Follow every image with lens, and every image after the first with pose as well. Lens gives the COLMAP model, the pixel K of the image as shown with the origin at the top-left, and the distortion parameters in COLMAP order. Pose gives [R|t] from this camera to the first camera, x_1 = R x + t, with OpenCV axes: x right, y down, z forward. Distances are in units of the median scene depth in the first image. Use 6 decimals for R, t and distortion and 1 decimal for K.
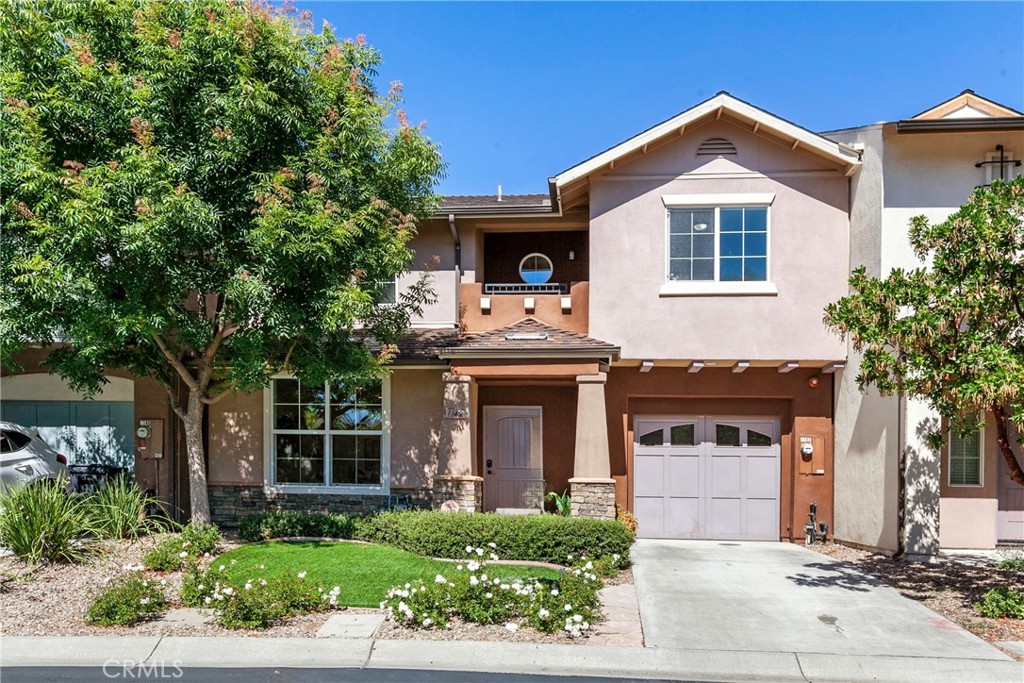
lens RADIAL K [[796.4, 0, 511.9], [0, 796.4, 392.9], [0, 0, 1]] dist [0.001684, -0.005525]
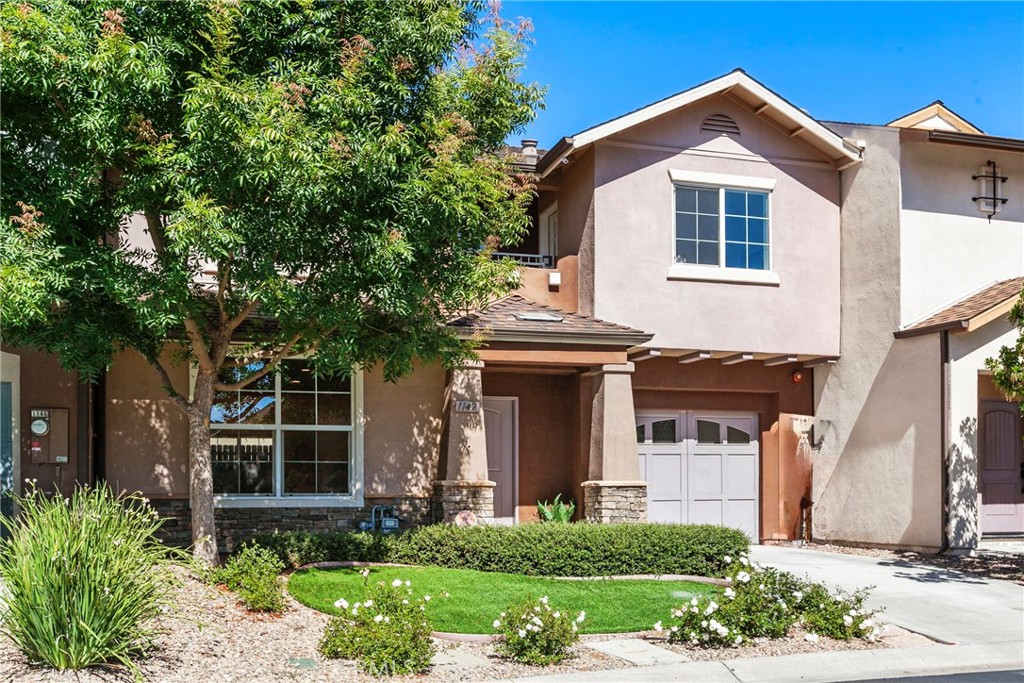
lens RADIAL K [[1006.0, 0, 512.0], [0, 1006.0, 341.5], [0, 0, 1]] dist [-0.017954, 0.003669]
pose [[0.923006, 0.035630, 0.383131, -0.419782], [-0.024132, 0.999104, -0.034777, -0.005816], [-0.384027, 0.022854, 0.923039, 0.008819]]
